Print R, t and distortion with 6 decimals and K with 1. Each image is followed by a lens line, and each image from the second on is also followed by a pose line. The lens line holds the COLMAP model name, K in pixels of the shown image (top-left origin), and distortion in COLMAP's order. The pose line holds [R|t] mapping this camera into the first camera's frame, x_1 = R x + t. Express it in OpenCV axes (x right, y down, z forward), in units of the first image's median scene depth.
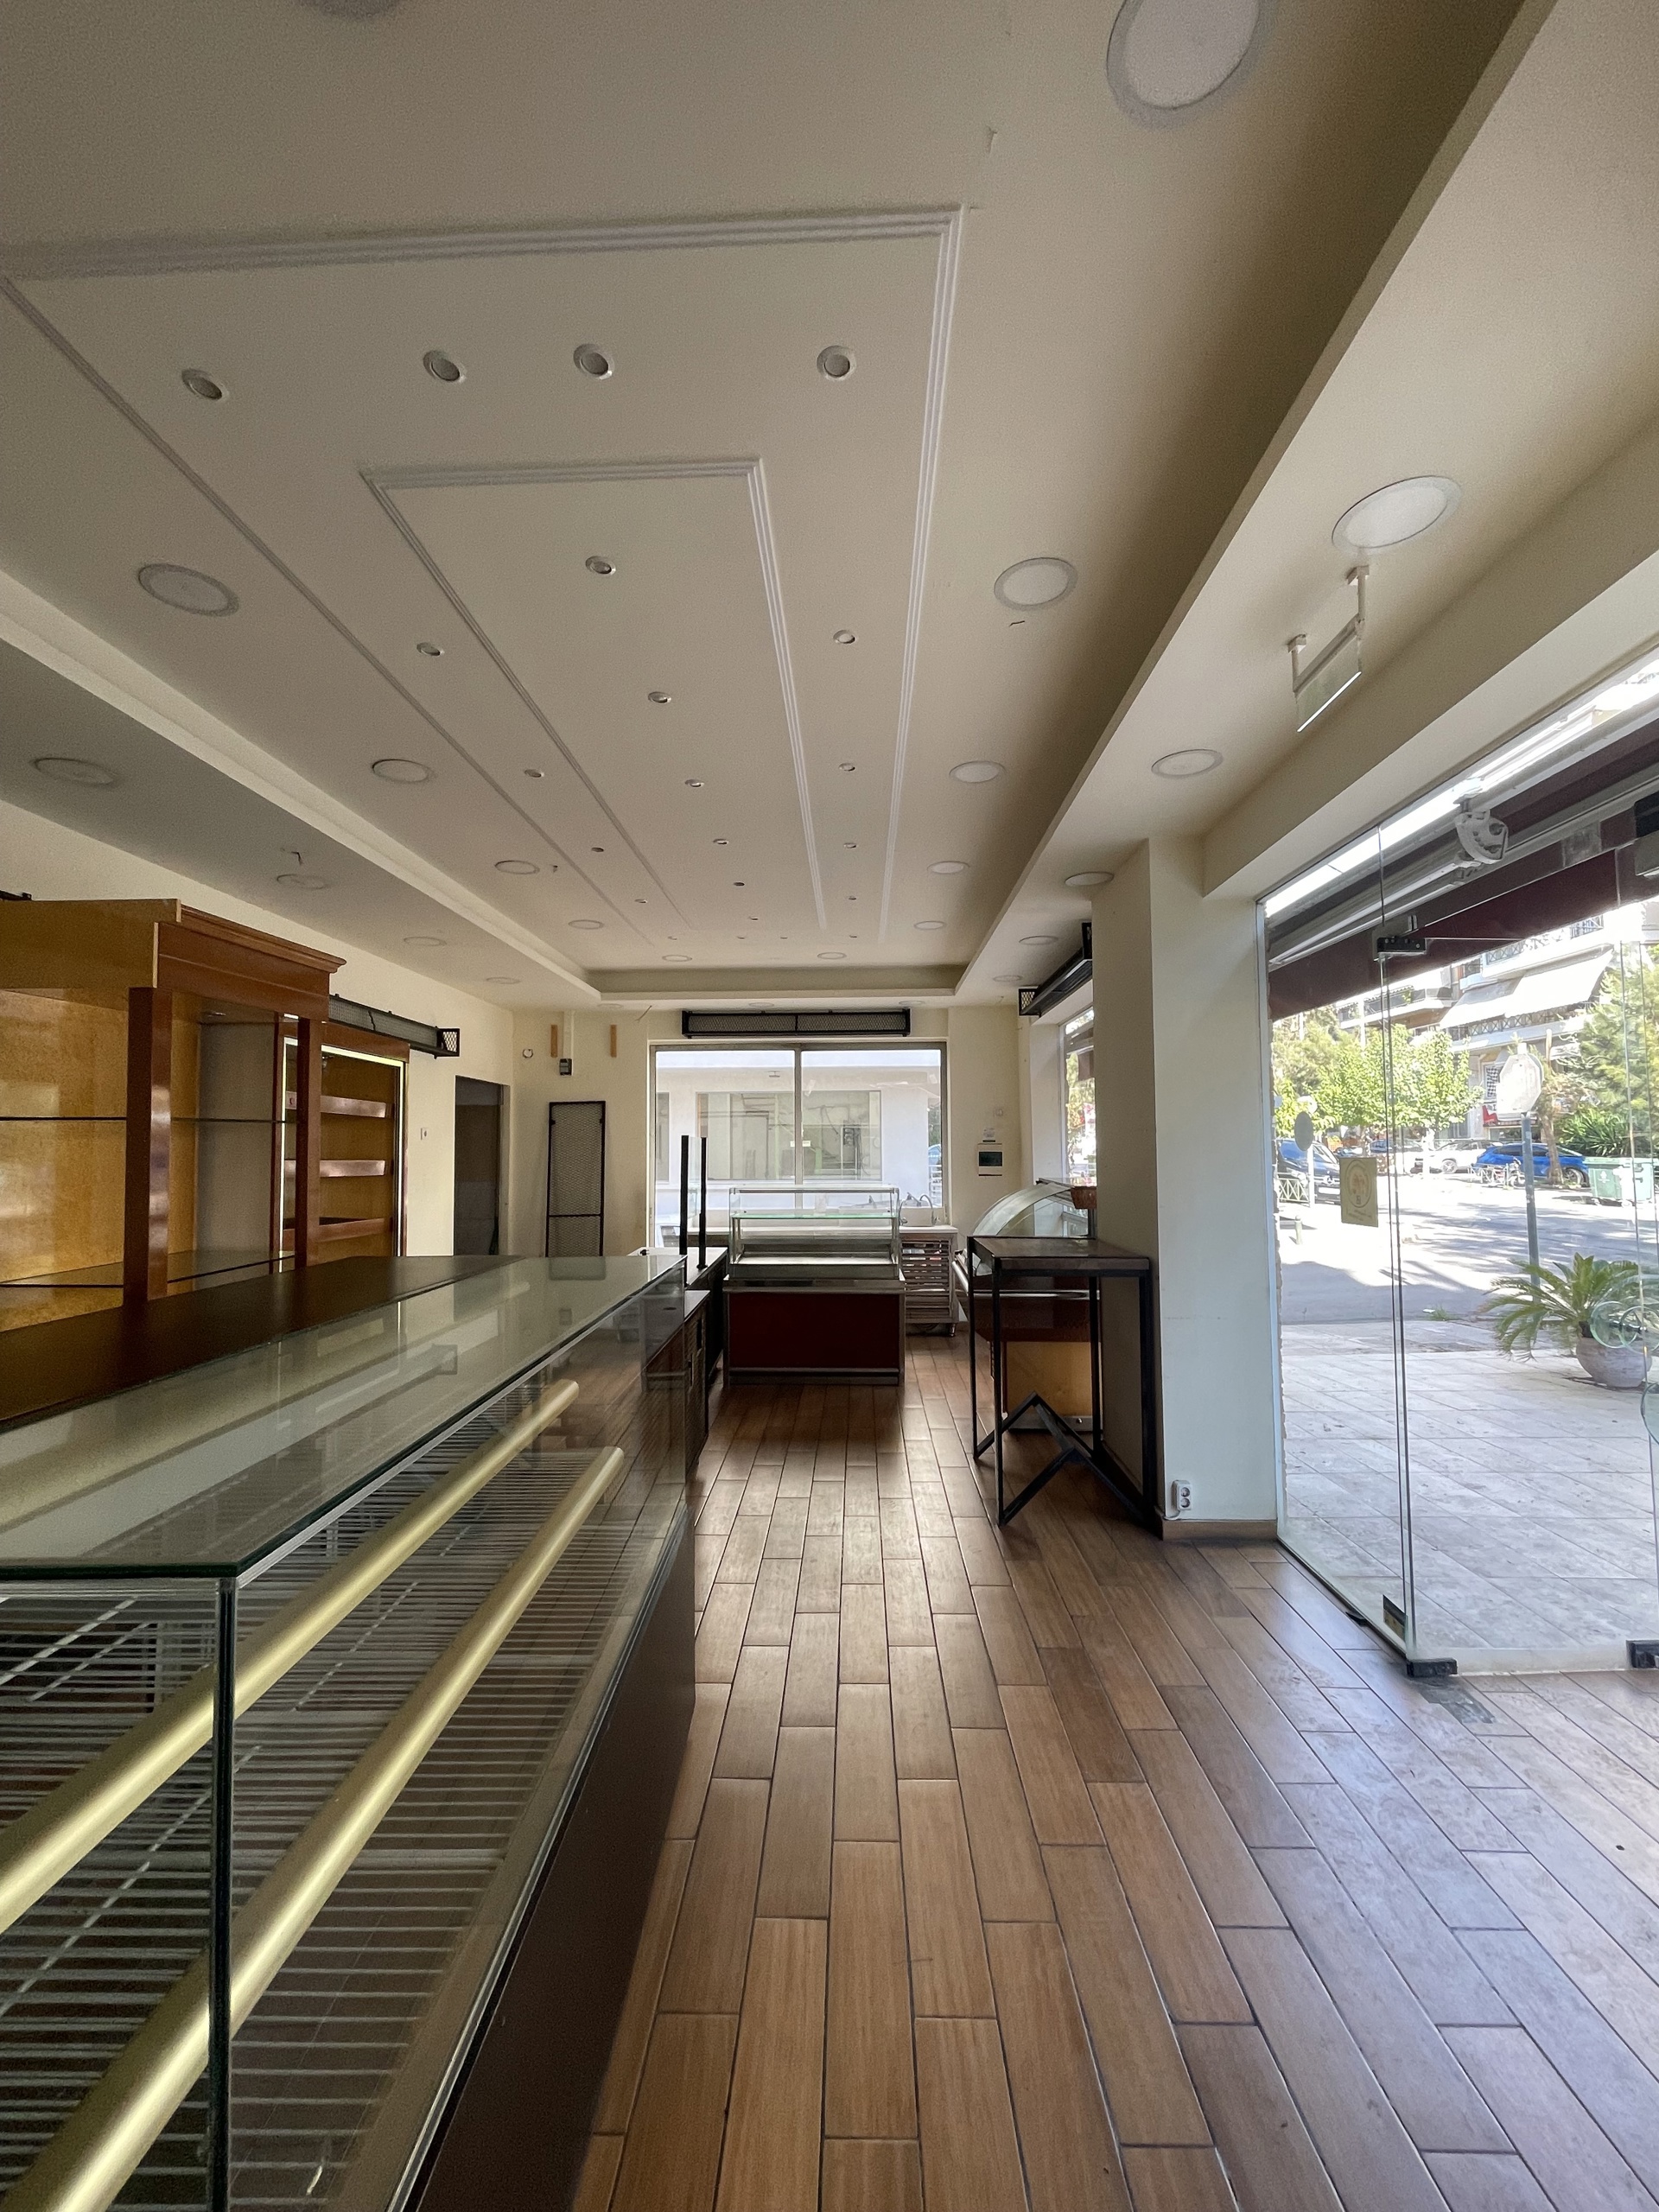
lens RADIAL K [[896.4, 0, 829.3], [0, 896.4, 1110.7], [0, 0, 1]] dist [0.000289, -0.000028]
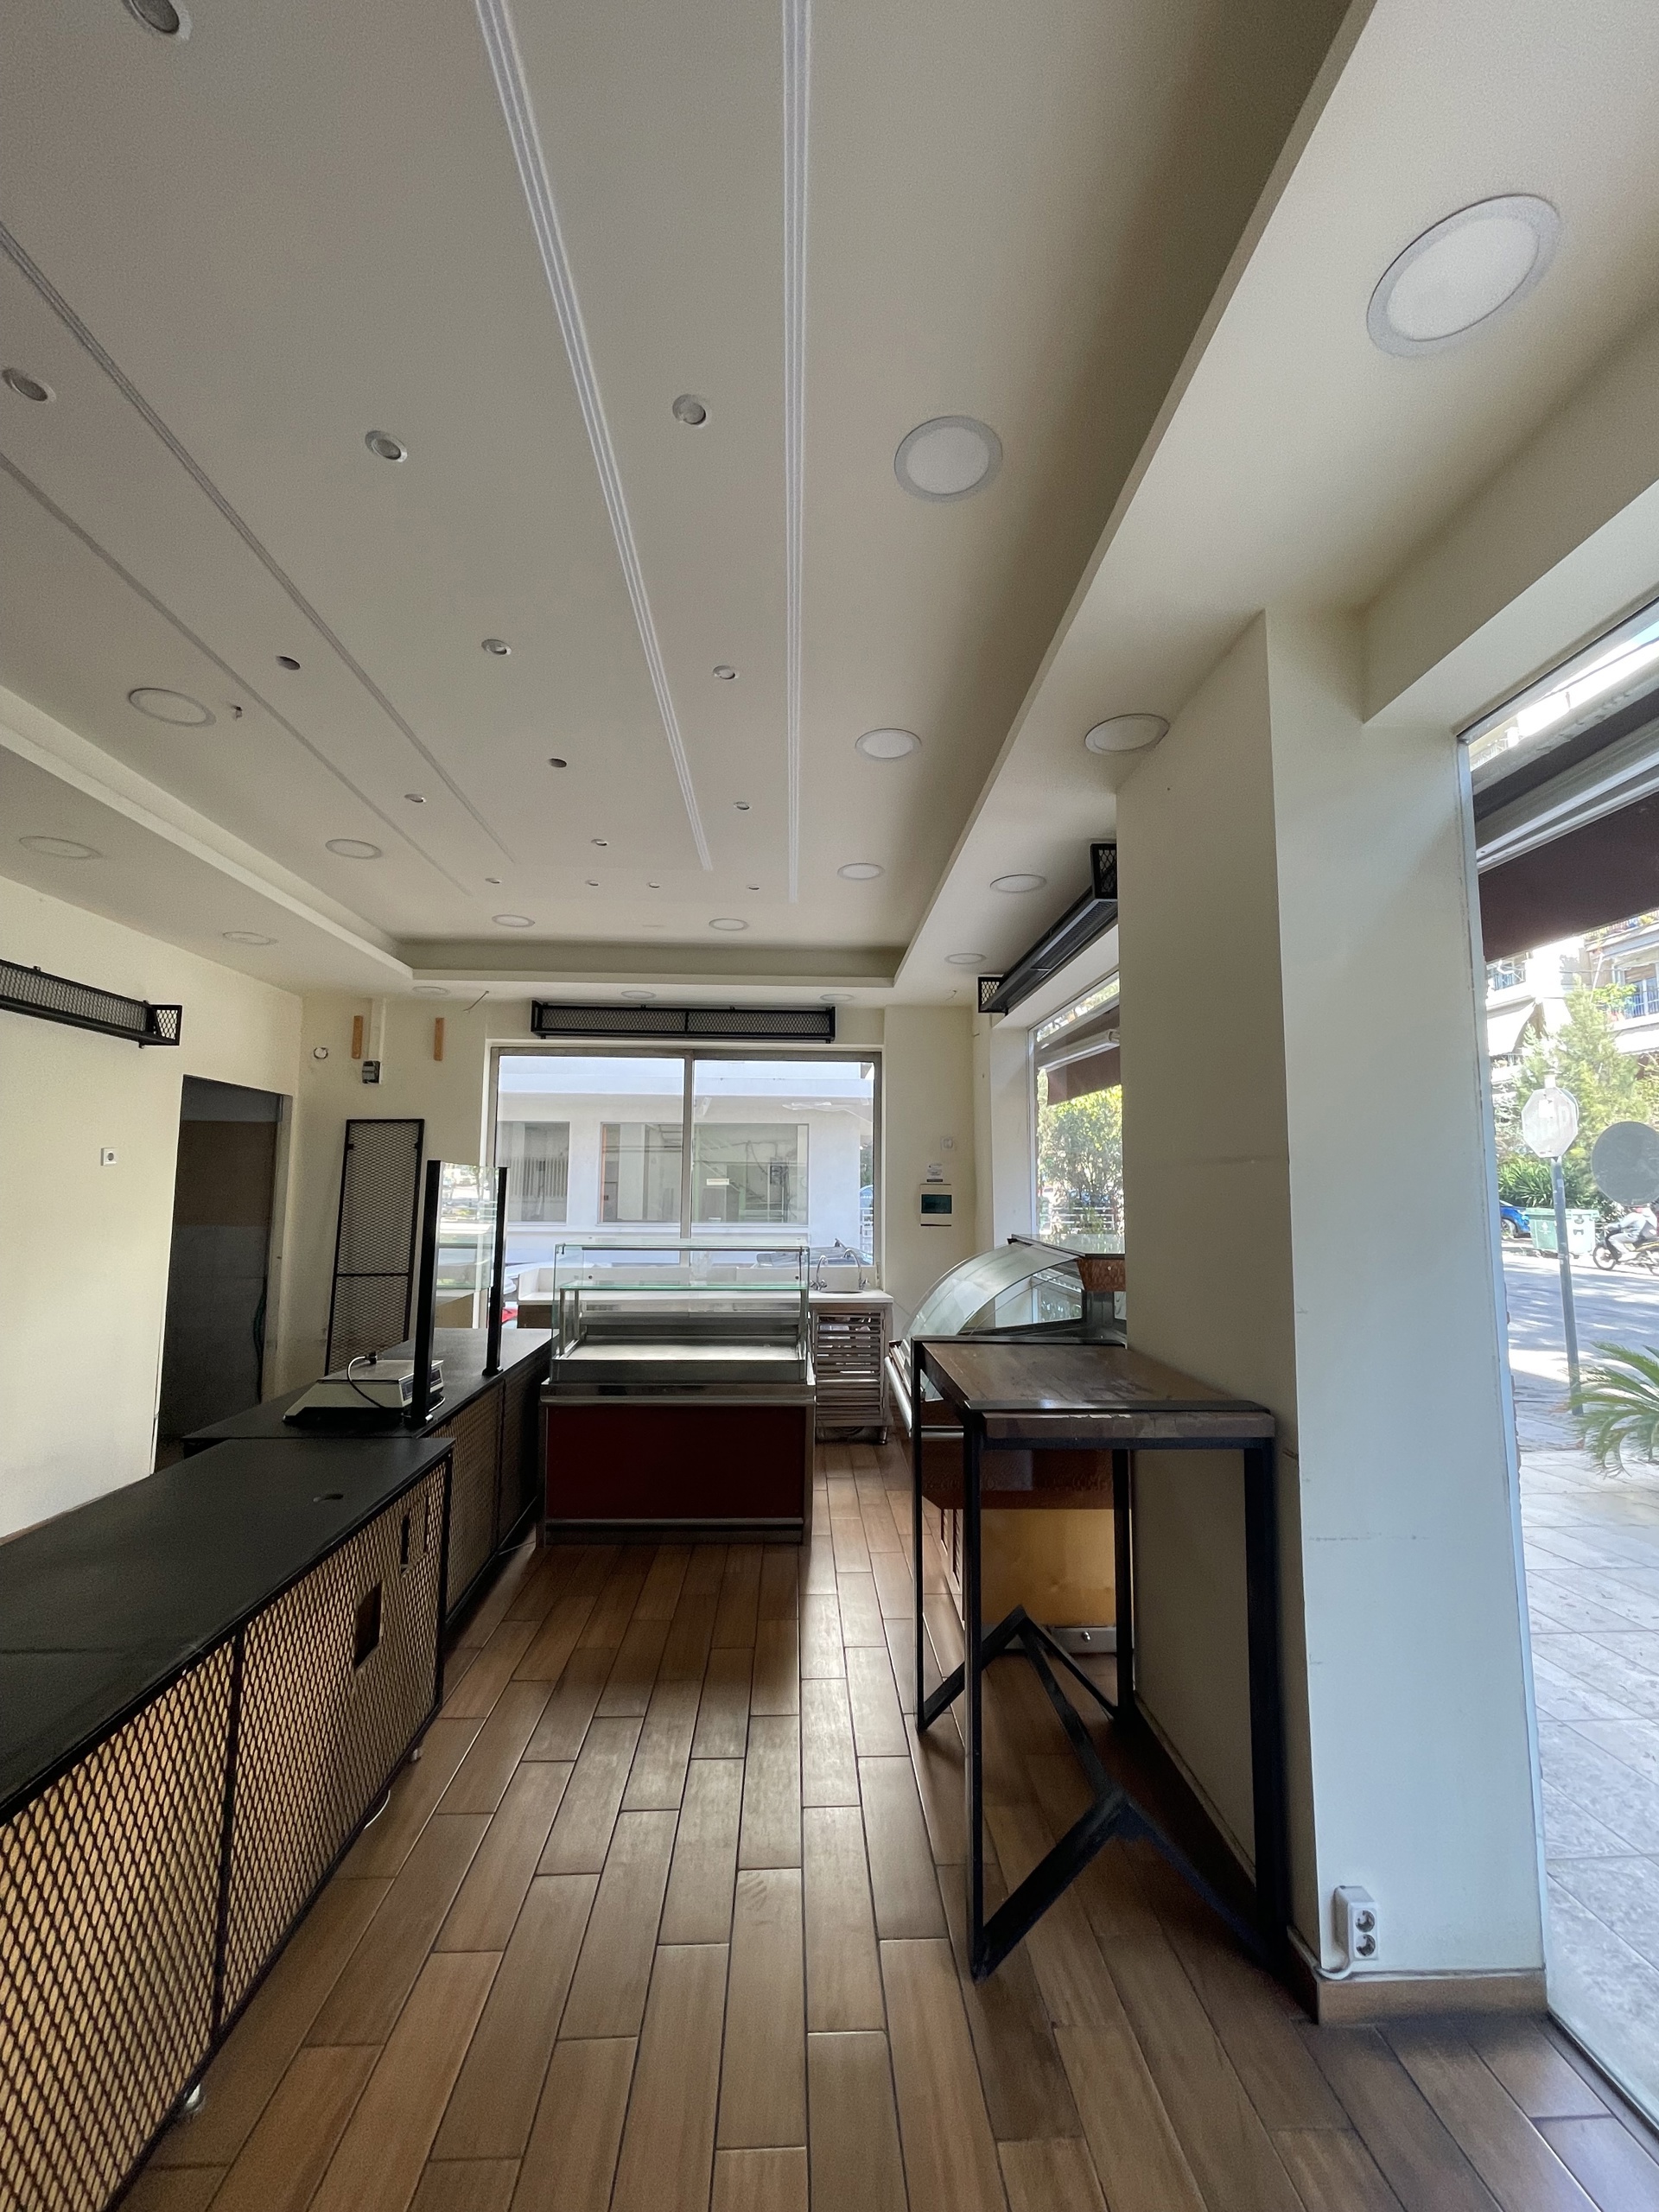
lens RADIAL K [[896.4, 0, 829.3], [0, 896.4, 1110.7], [0, 0, 1]] dist [0.000289, -0.000028]
pose [[0.997135, 0.020953, 0.072681, 0.033911], [-0.017724, 0.998839, -0.044791, 0.010719], [-0.073535, 0.043375, 0.996349, 0.259514]]
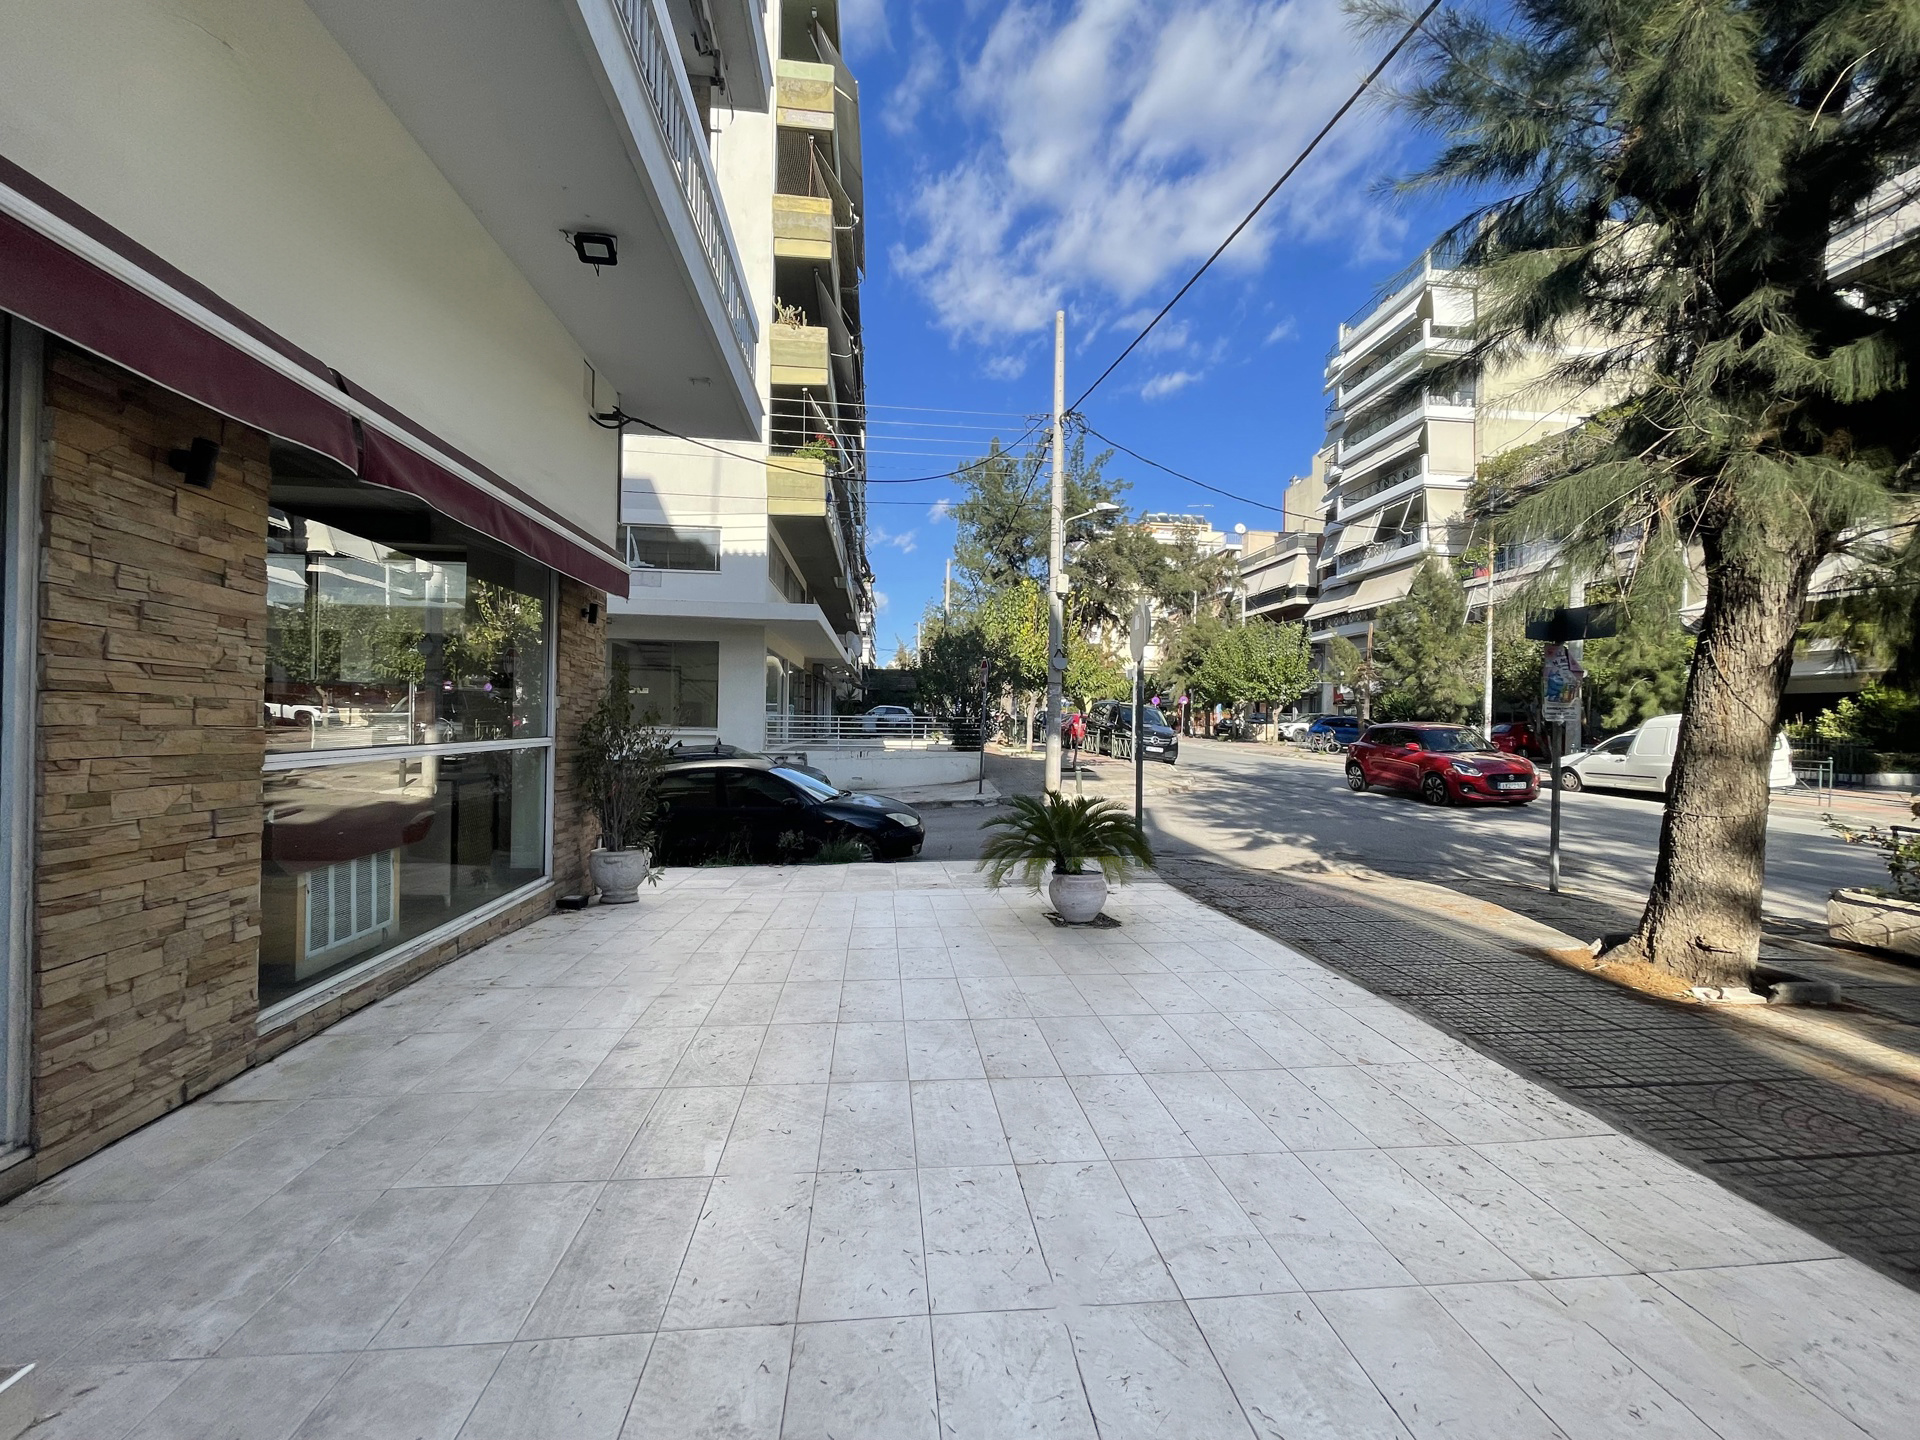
lens RADIAL K [[778.0, 0, 960.8], [0, 778.0, 724.4], [0, 0, 1]] dist [0.000289, -0.000028]
pose [[0.990474, 0.026214, 0.135178, 0.574470], [-0.033535, 0.998075, 0.052168, 0.043436], [-0.133550, -0.056204, 0.989447, 0.158602]]
